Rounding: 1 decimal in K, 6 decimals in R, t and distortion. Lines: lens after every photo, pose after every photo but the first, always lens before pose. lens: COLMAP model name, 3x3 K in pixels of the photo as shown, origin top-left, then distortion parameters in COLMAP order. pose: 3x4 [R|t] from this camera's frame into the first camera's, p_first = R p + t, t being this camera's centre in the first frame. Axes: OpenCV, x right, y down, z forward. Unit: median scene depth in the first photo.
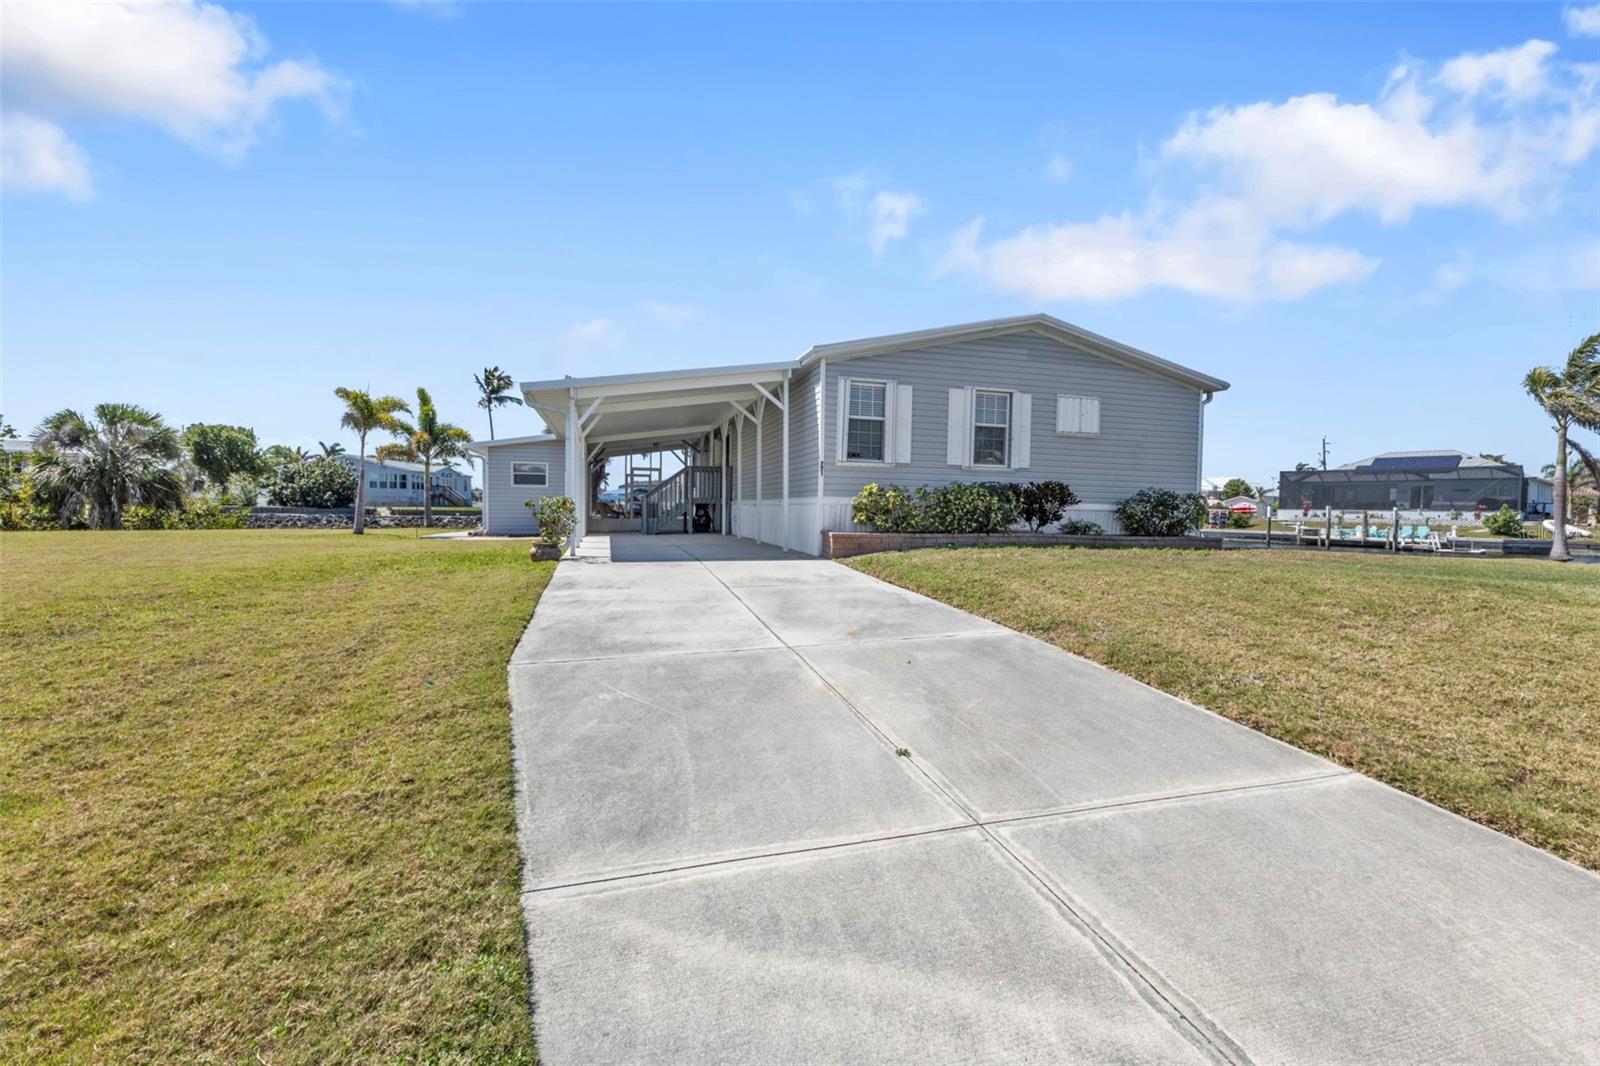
lens RADIAL K [[694.8, 0, 800.0], [0, 694.8, 533.0], [0, 0, 1]] dist [-0.001983, -0.000248]
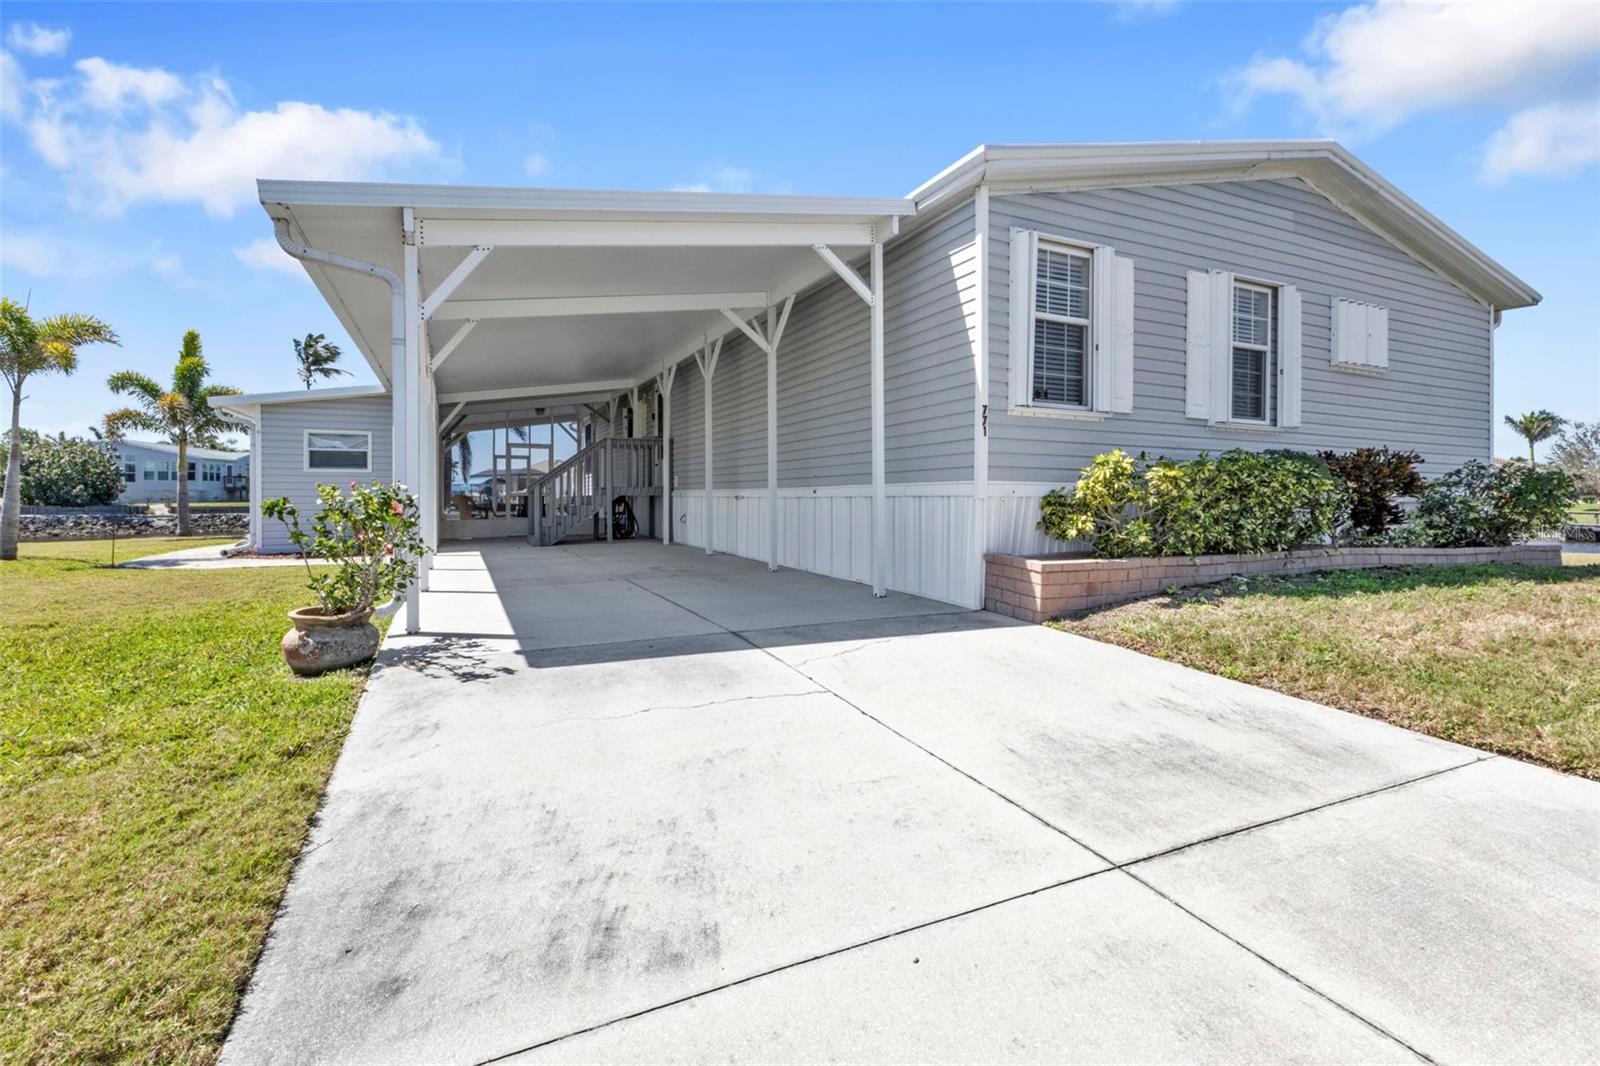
lens RADIAL K [[703.0, 0, 774.8], [0, 703.0, 500.1], [0, 0, 1]] dist [-0.001374, -0.000150]
pose [[0.987750, -0.013067, 0.155499, -0.167735], [0.017884, 0.999401, -0.029621, -0.025957], [-0.155019, 0.032039, 0.987392, 0.516640]]
